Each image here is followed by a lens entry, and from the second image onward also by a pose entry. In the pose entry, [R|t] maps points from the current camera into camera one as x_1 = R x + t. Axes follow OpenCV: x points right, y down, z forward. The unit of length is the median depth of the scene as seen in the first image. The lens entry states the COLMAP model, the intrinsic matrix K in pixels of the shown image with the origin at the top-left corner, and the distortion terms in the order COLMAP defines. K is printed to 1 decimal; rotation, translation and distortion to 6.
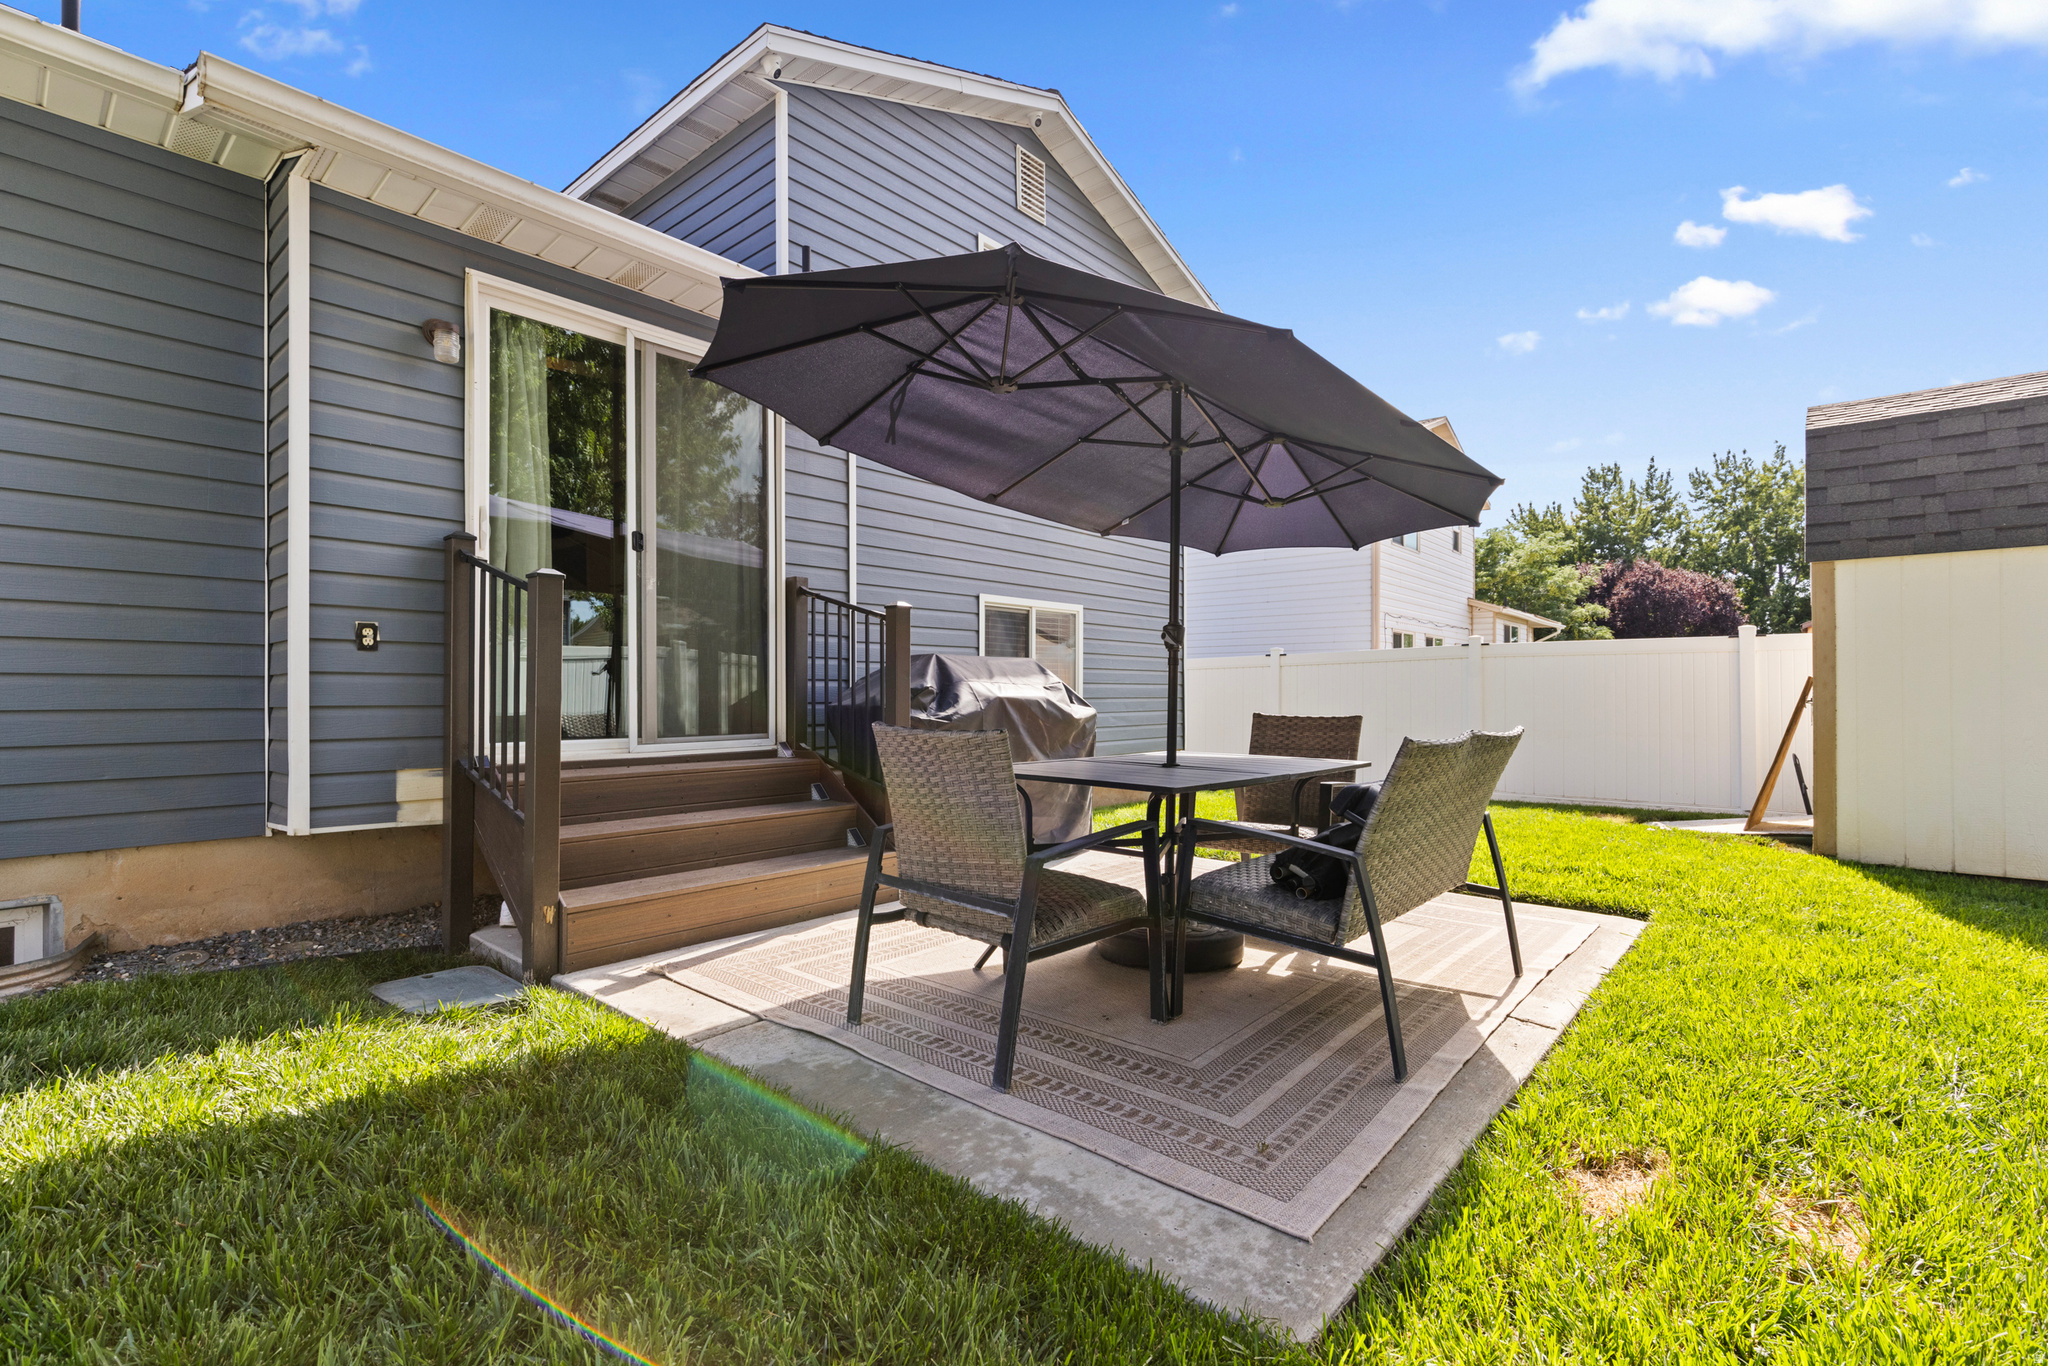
lens RADIAL K [[922.1, 0, 1011.1], [0, 922.1, 682.9], [0, 0, 1]] dist [0.010911, 0.000012]
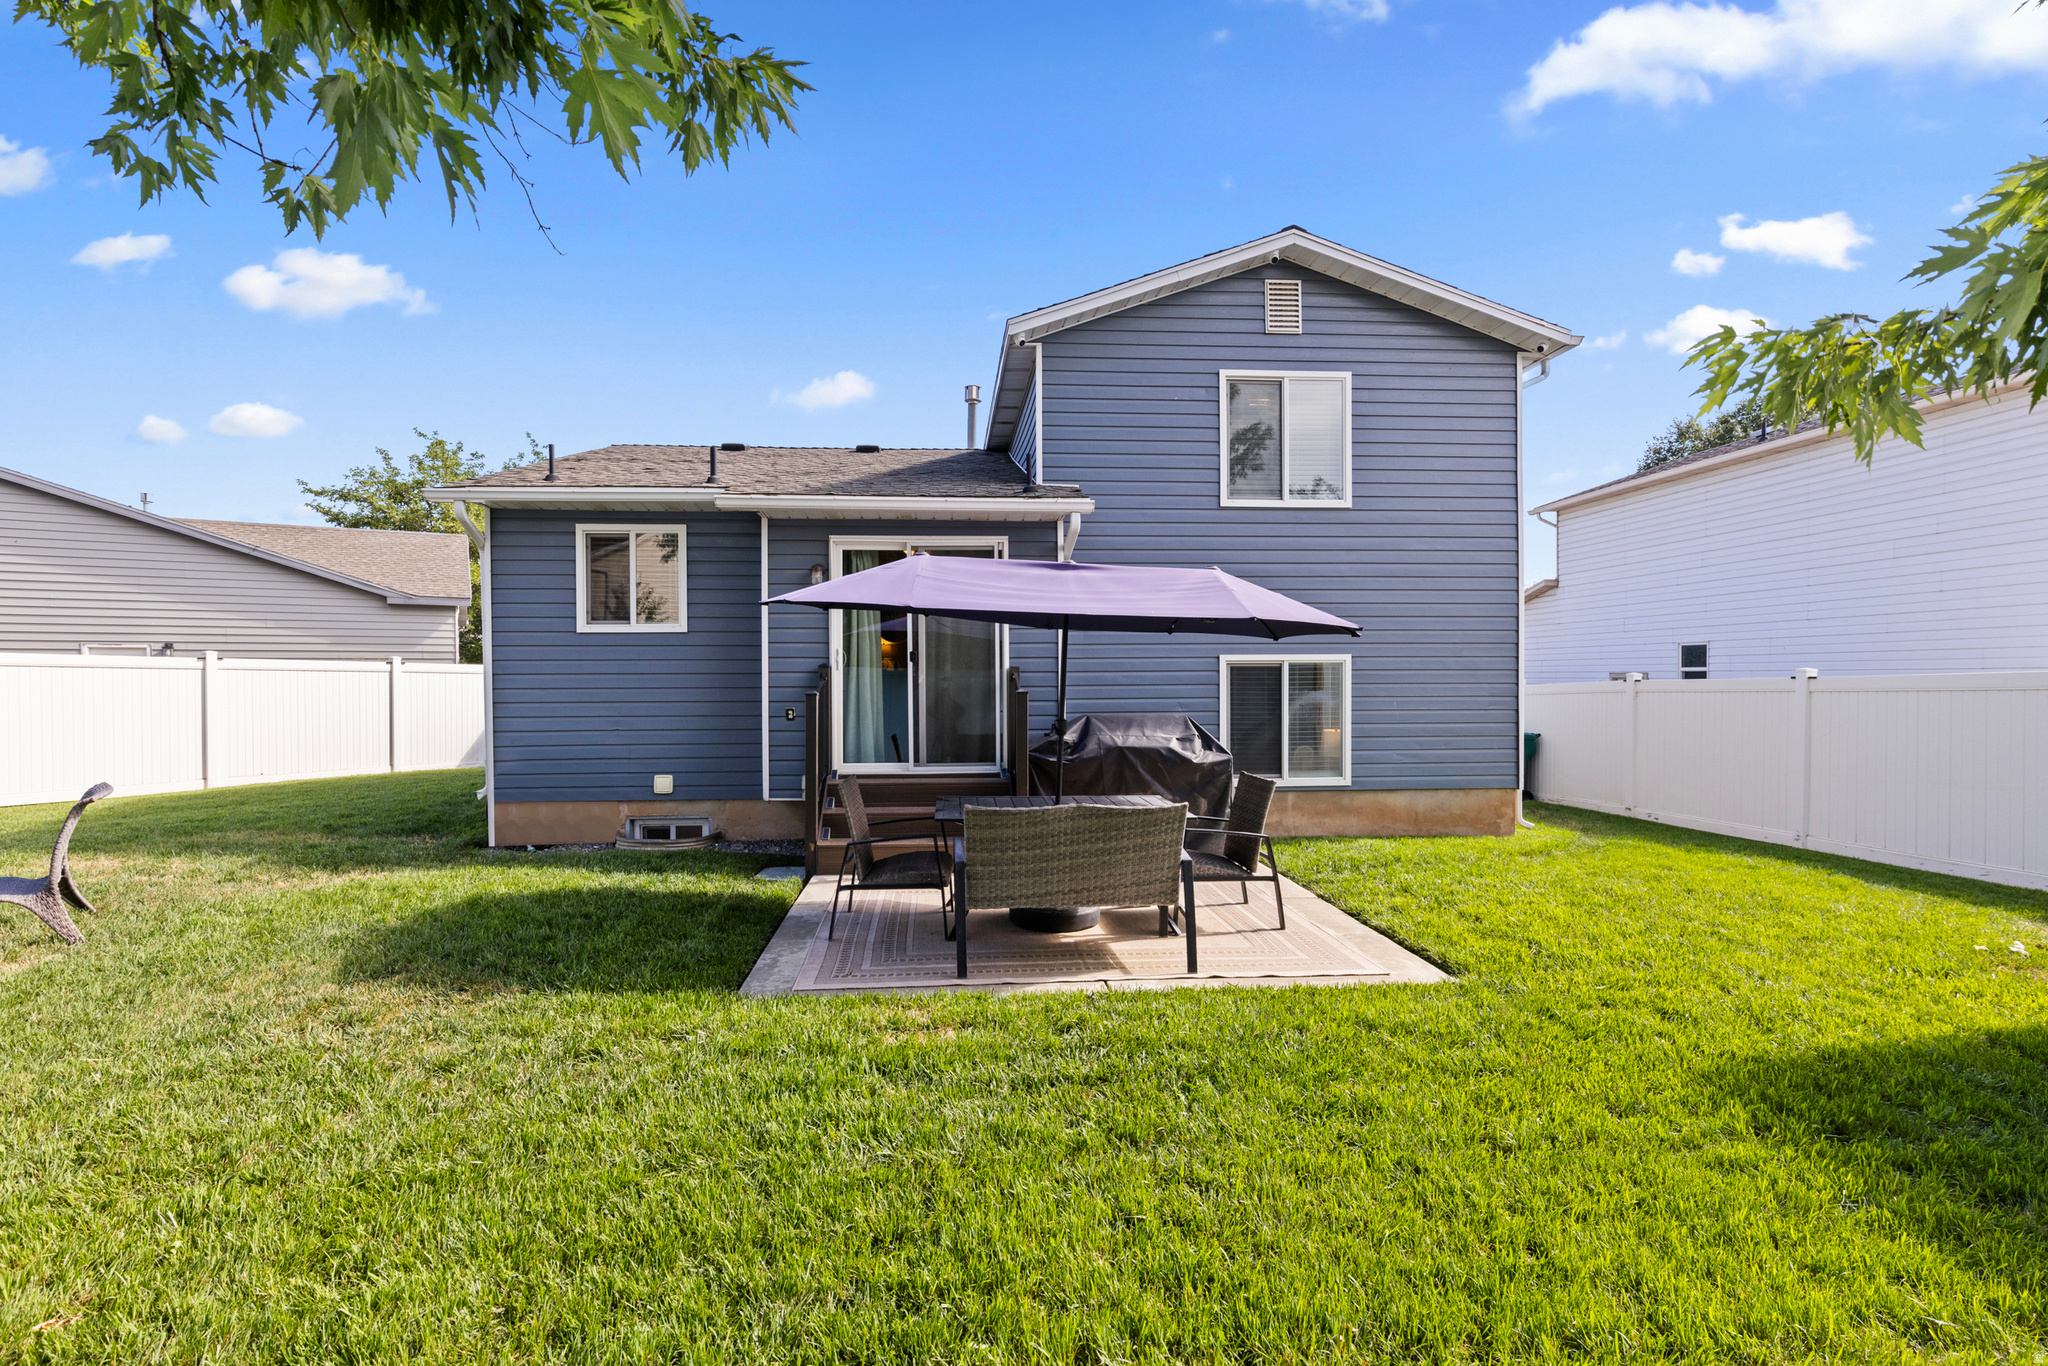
lens RADIAL K [[922.1, 0, 1011.0], [0, 922.1, 685.8], [0, 0, 1]] dist [0.010911, 0.000012]
pose [[0.714703, 0.006688, -0.699396, 0.789184], [0.010434, 0.999741, 0.020222, -0.100263], [0.699350, -0.021750, 0.714449, -0.138782]]
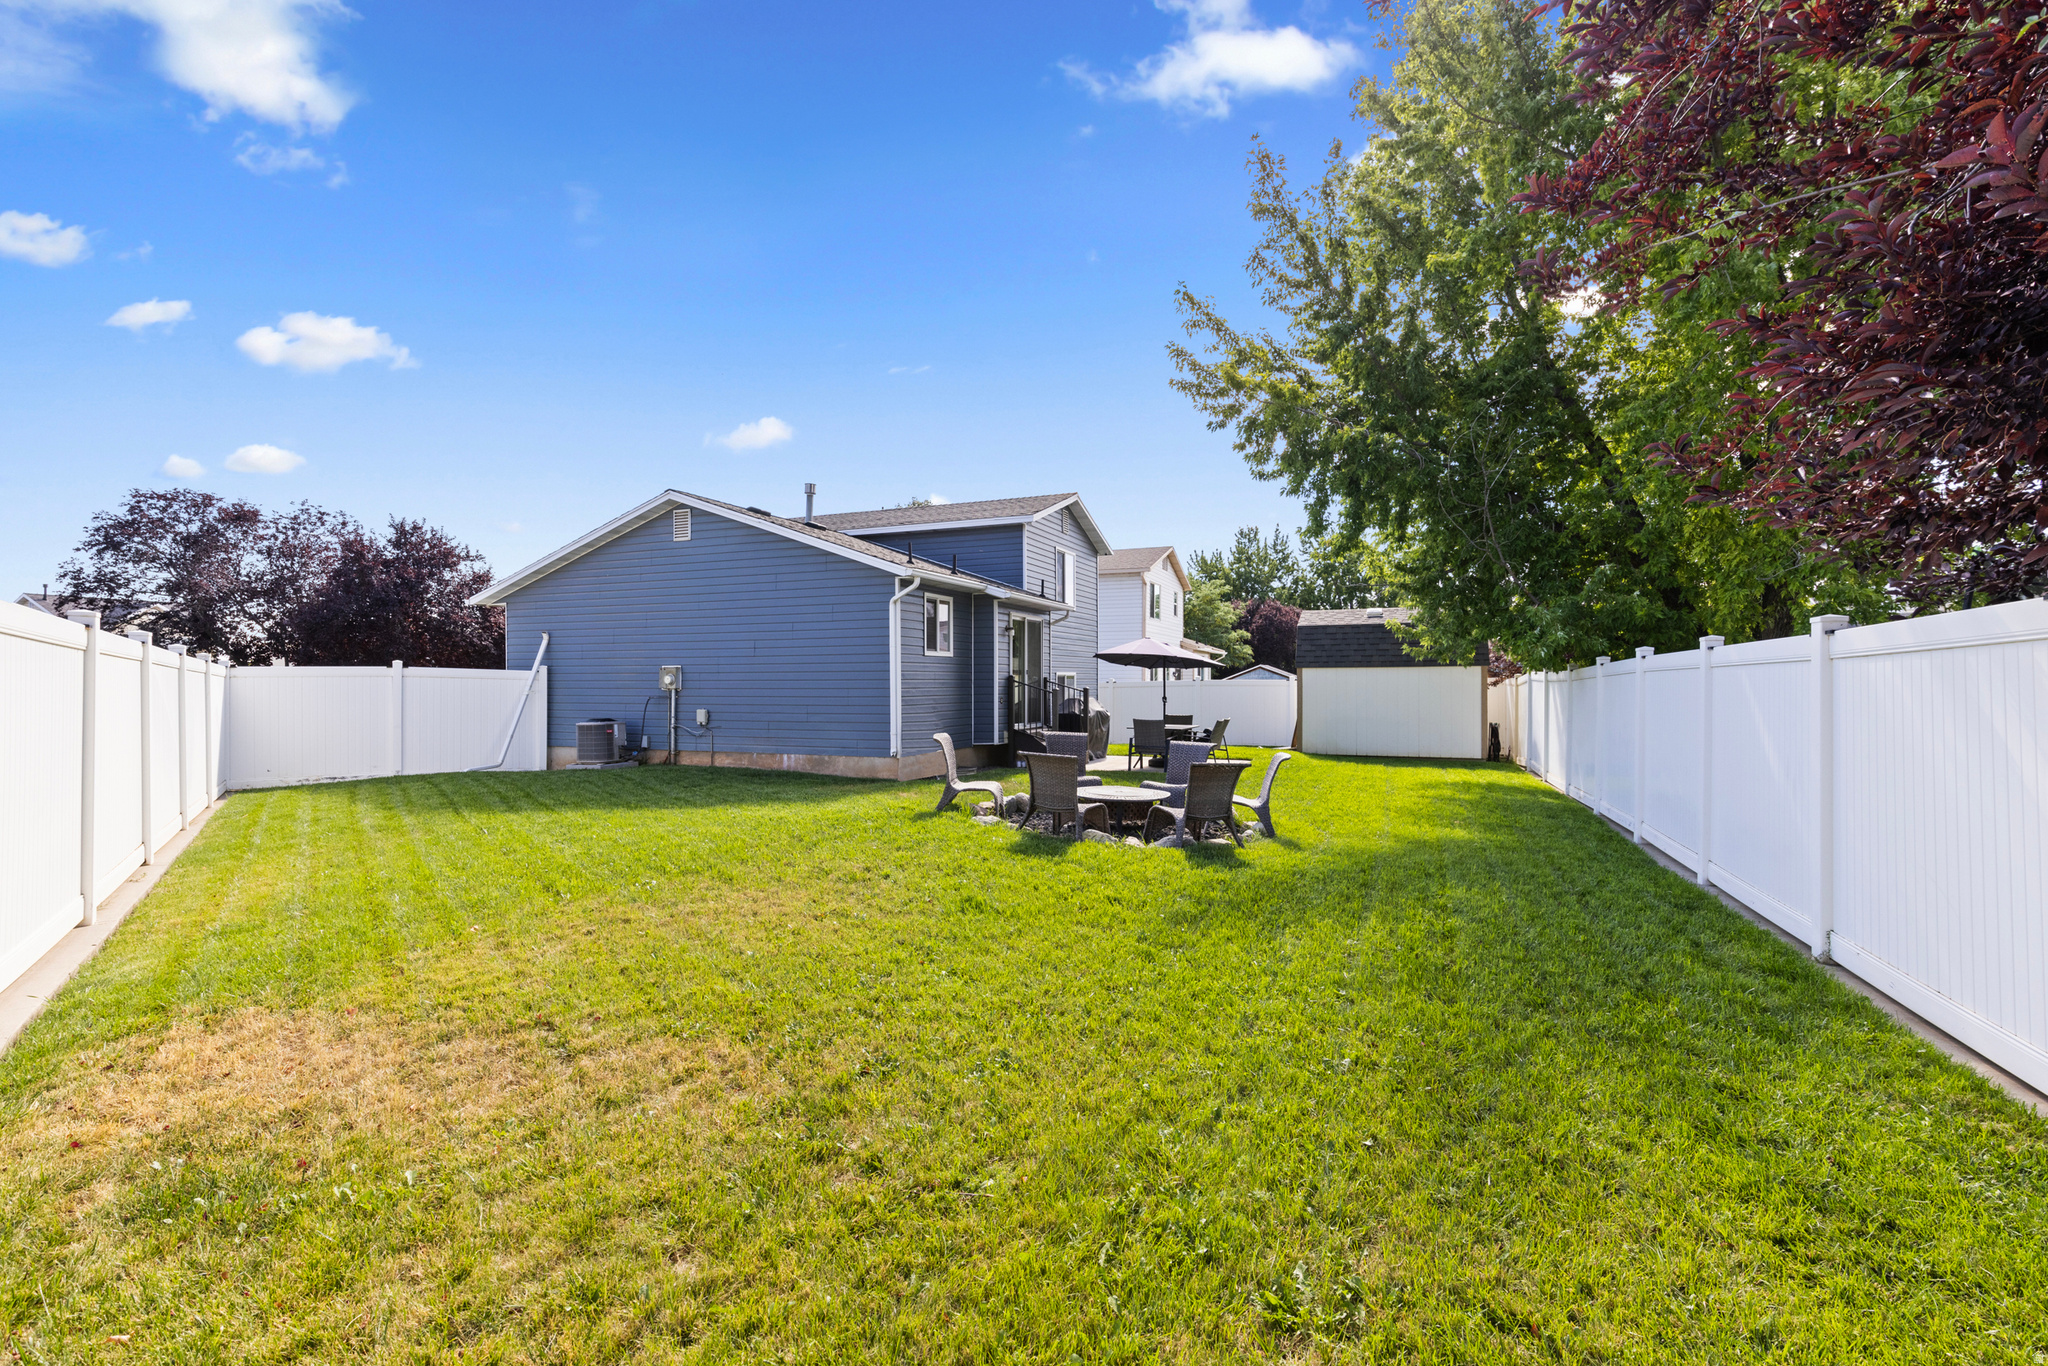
lens RADIAL K [[922.1, 0, 1026.1], [0, 922.1, 687.0], [0, 0, 1]] dist [0.010911, 0.000012]
pose [[0.944946, -0.001308, 0.327225, -1.290978], [-0.004589, 0.999841, 0.017247, -0.120180], [-0.327195, -0.017799, 0.944789, -2.035161]]
